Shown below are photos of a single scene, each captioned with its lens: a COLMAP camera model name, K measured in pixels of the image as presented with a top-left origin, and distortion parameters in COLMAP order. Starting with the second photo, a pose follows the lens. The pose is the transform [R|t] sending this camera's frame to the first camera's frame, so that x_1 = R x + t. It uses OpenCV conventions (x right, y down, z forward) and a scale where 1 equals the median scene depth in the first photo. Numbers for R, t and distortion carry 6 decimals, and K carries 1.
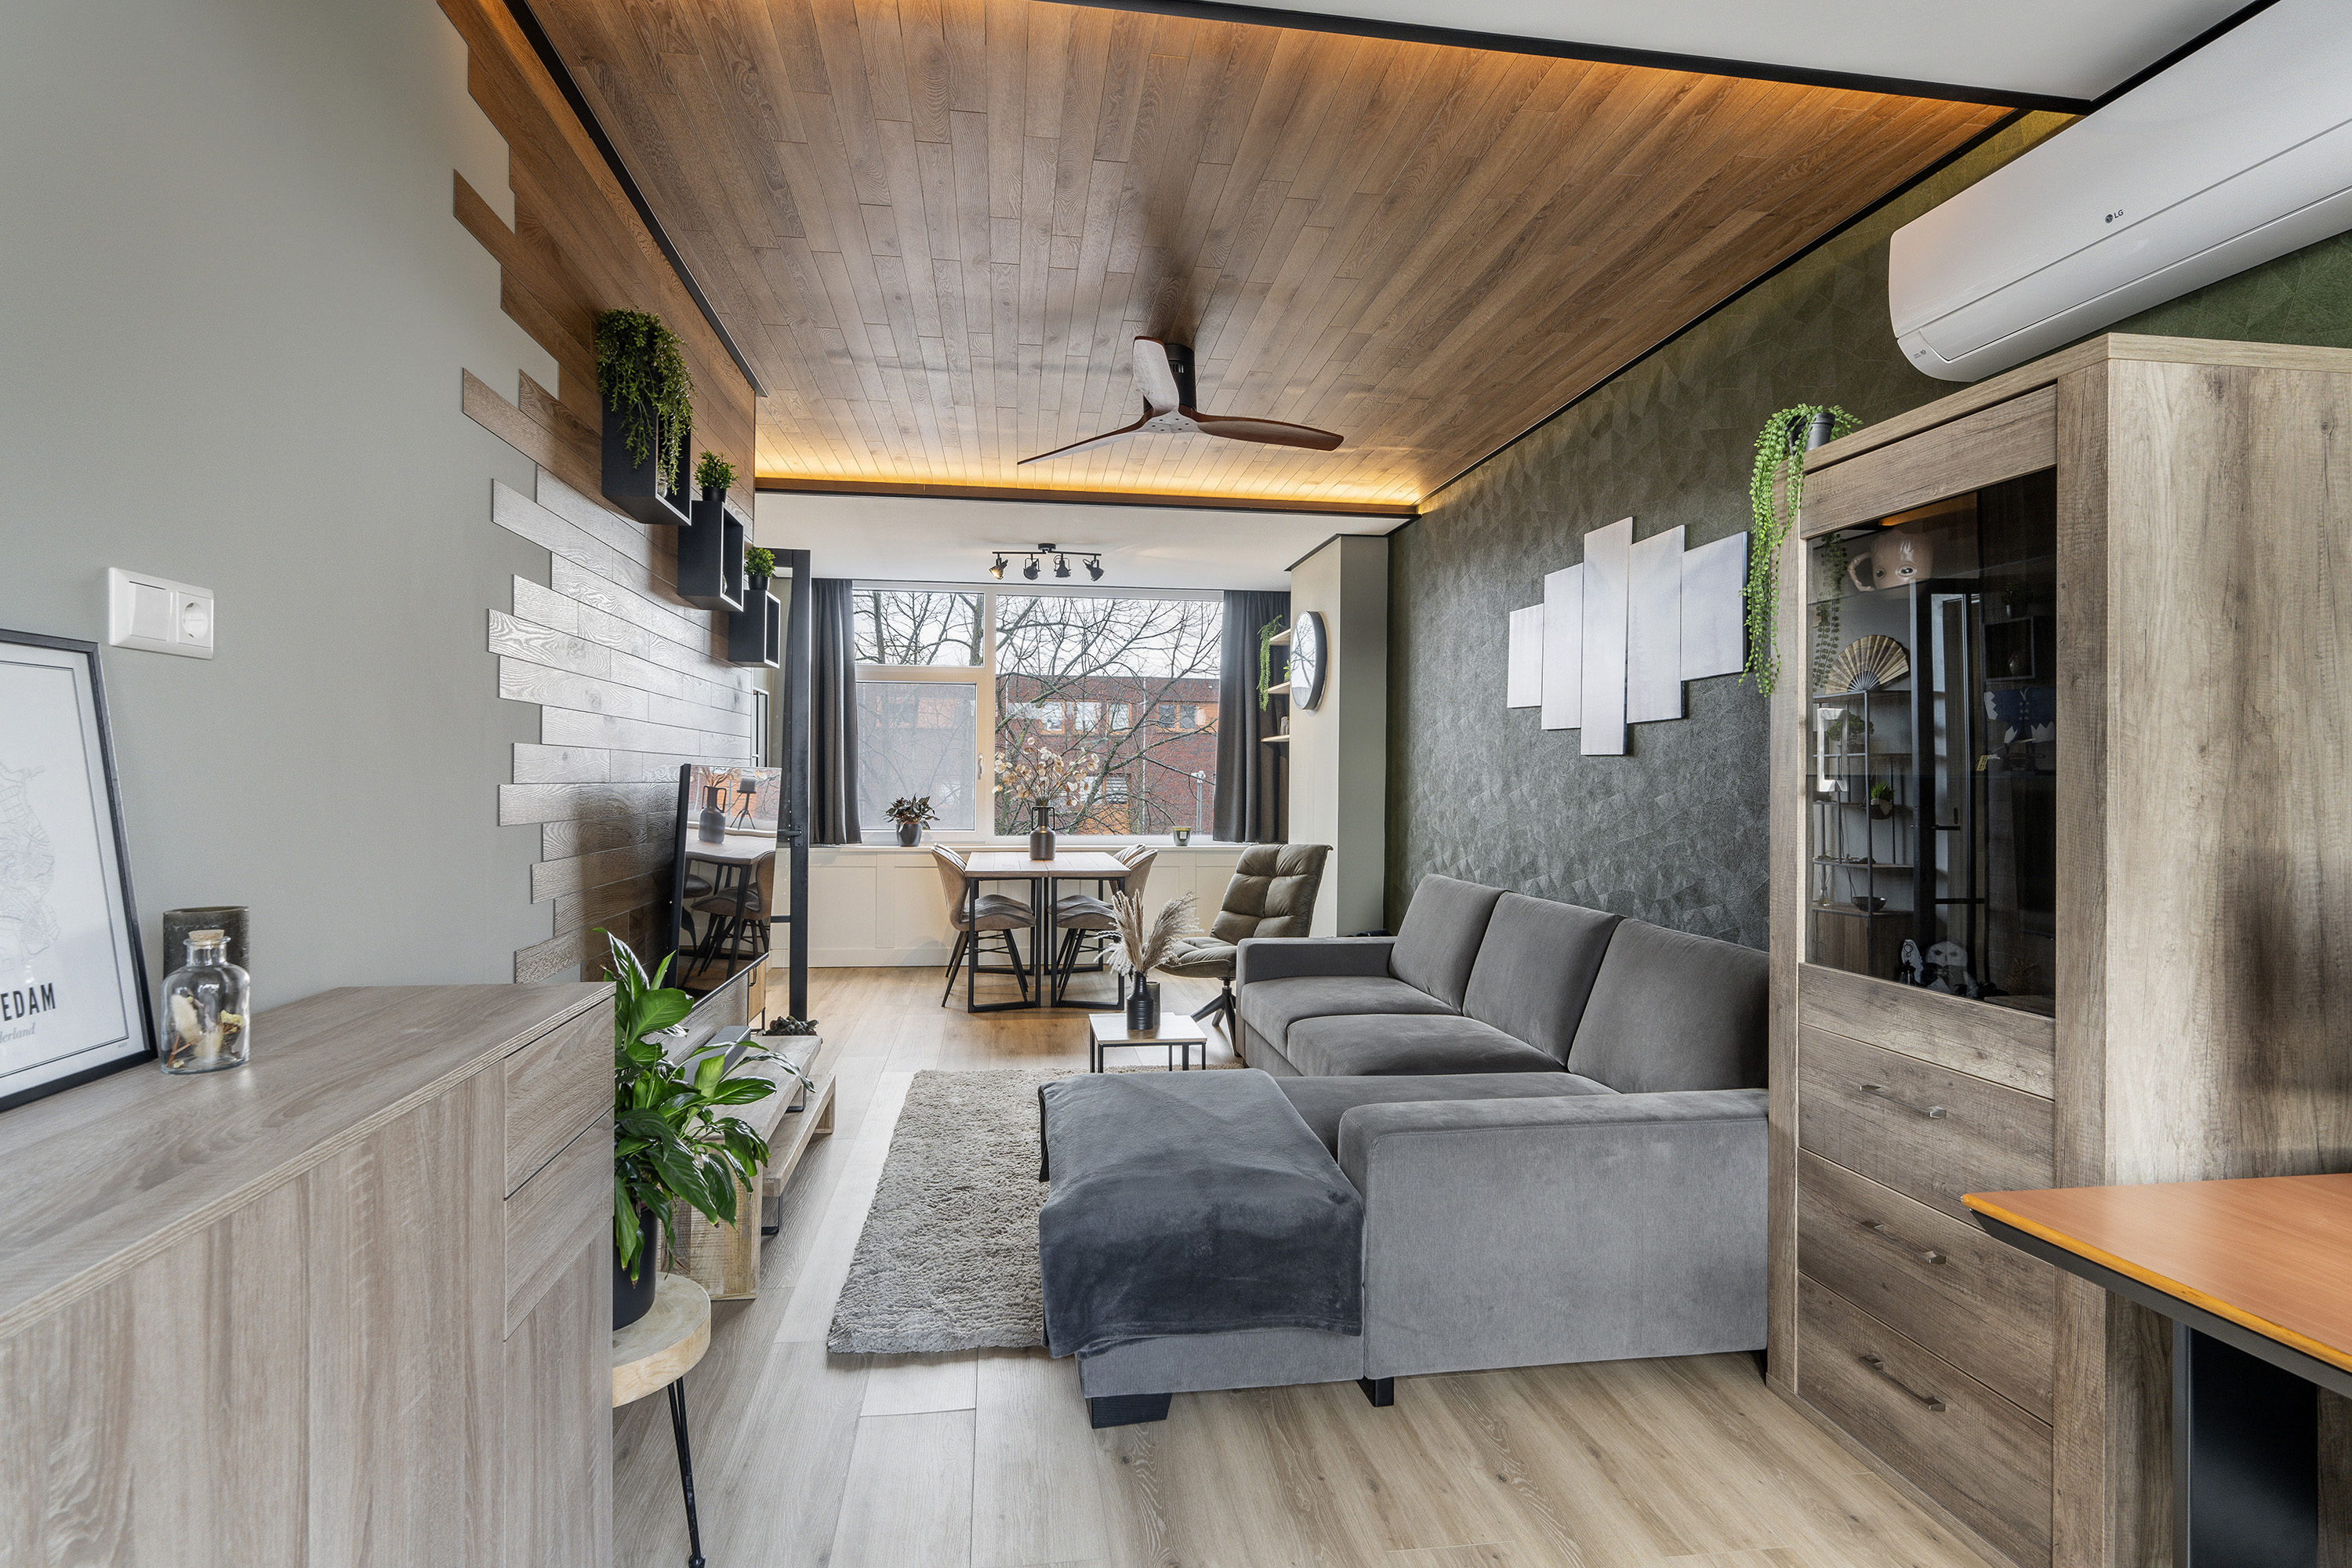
lens RADIAL K [[1146.9, 0, 1173.2], [0, 1146.9, 779.0], [0, 0, 1]] dist [0.001225, -0.000980]
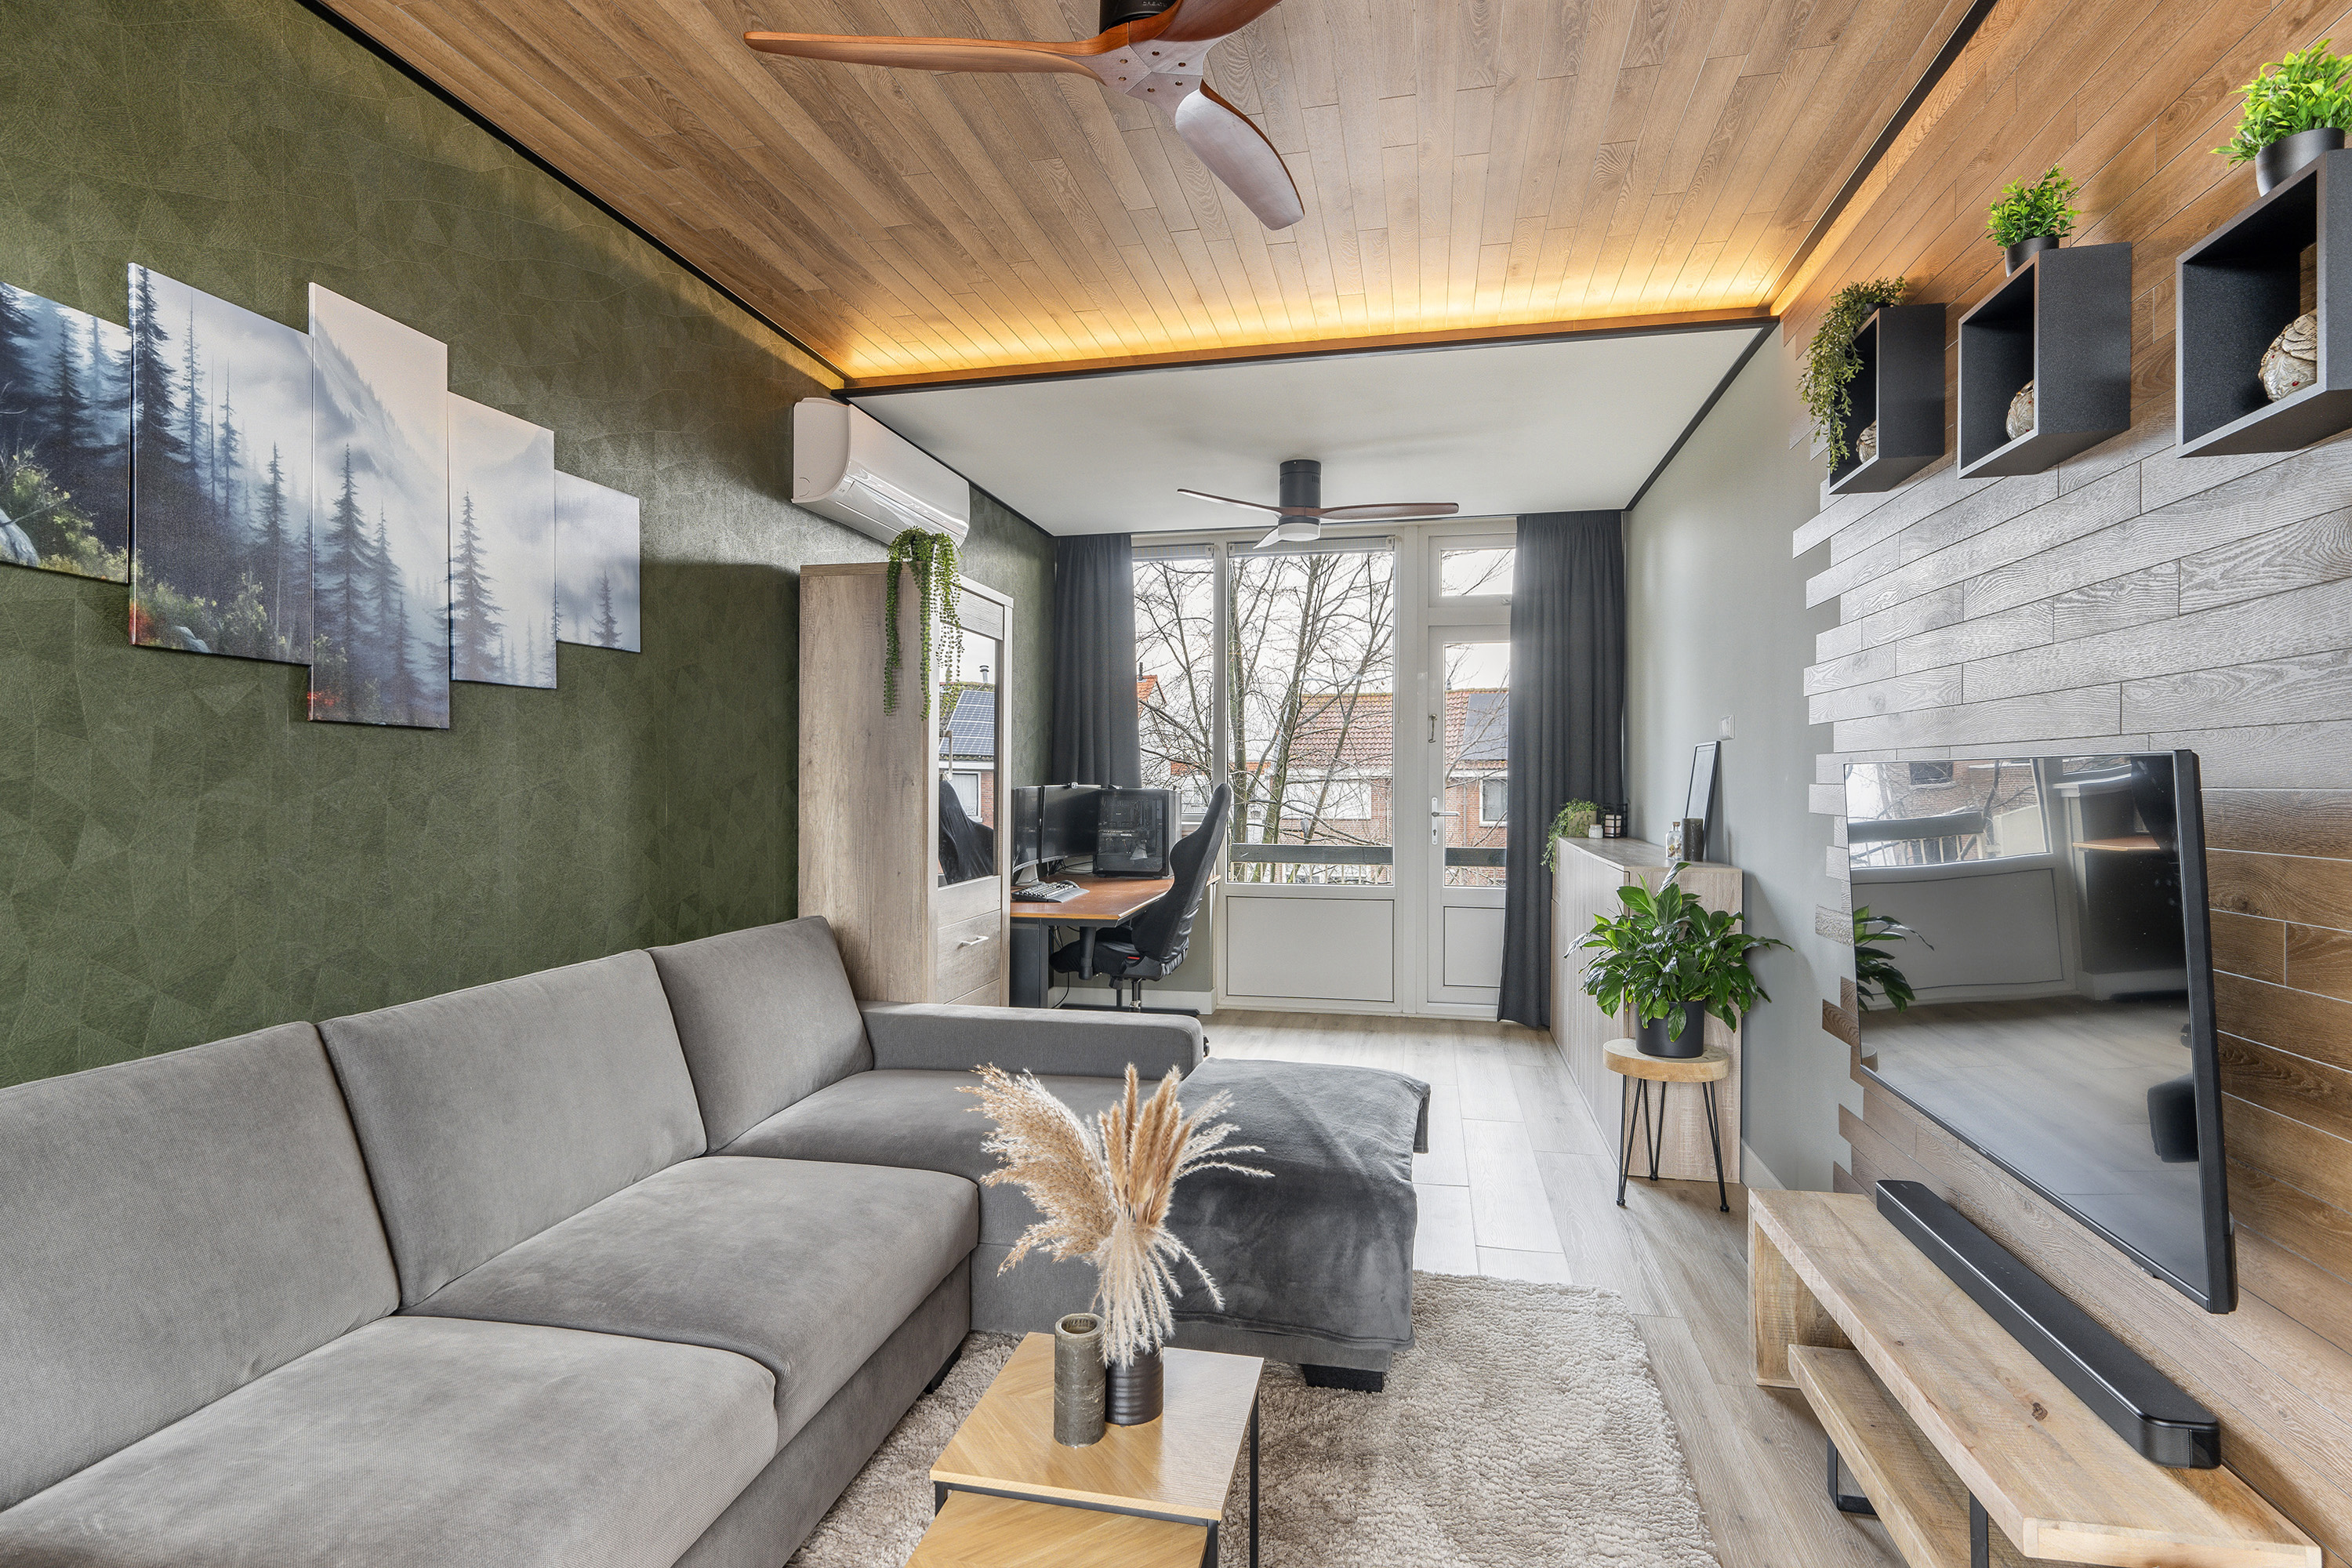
lens RADIAL K [[1146.9, 0, 1183.2], [0, 1146.9, 780.8], [0, 0, 1]] dist [0.001225, -0.000980]
pose [[-0.934142, -0.012438, 0.356686, -0.227364], [-0.010362, 0.999916, 0.007731, -0.002096], [-0.356752, 0.003526, -0.934192, 1.648461]]
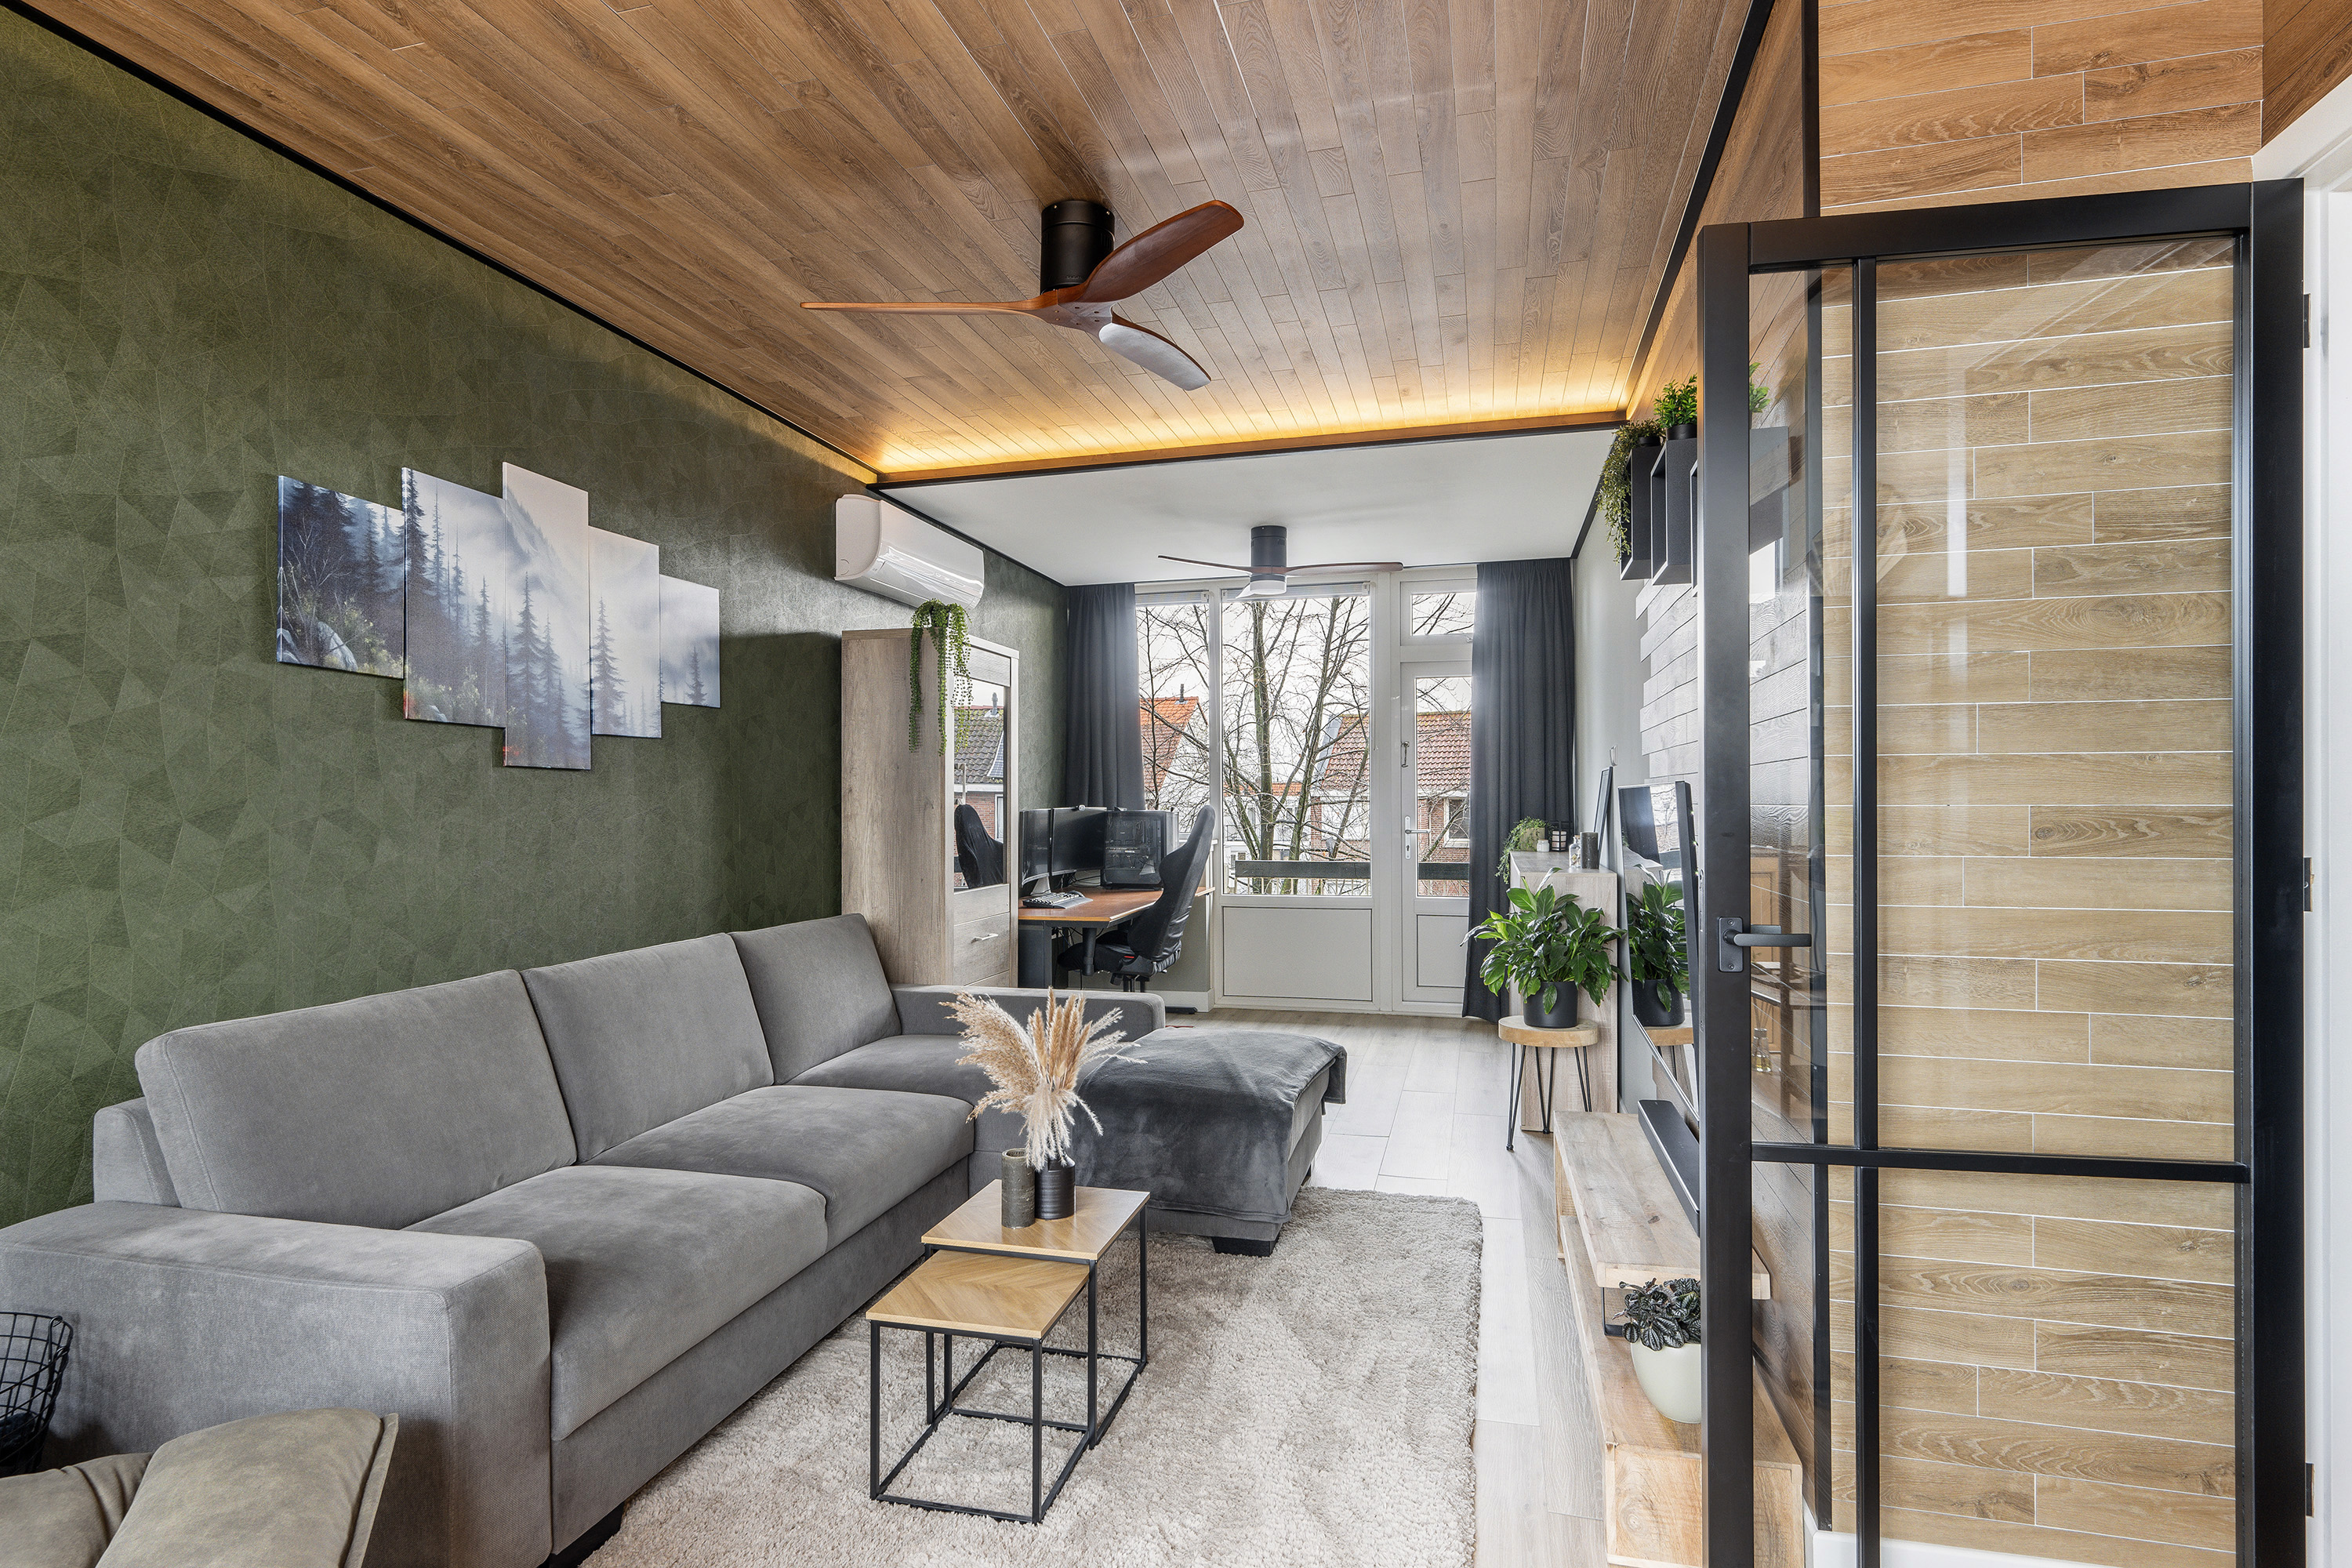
lens RADIAL K [[1146.9, 0, 1173.9], [0, 1146.9, 797.5], [0, 0, 1]] dist [0.001225, -0.000980]
pose [[-0.917792, -0.004628, 0.397036, -0.395208], [-0.003513, 0.999988, 0.003536, -0.005428], [-0.397047, 0.001851, -0.917796, 1.847592]]
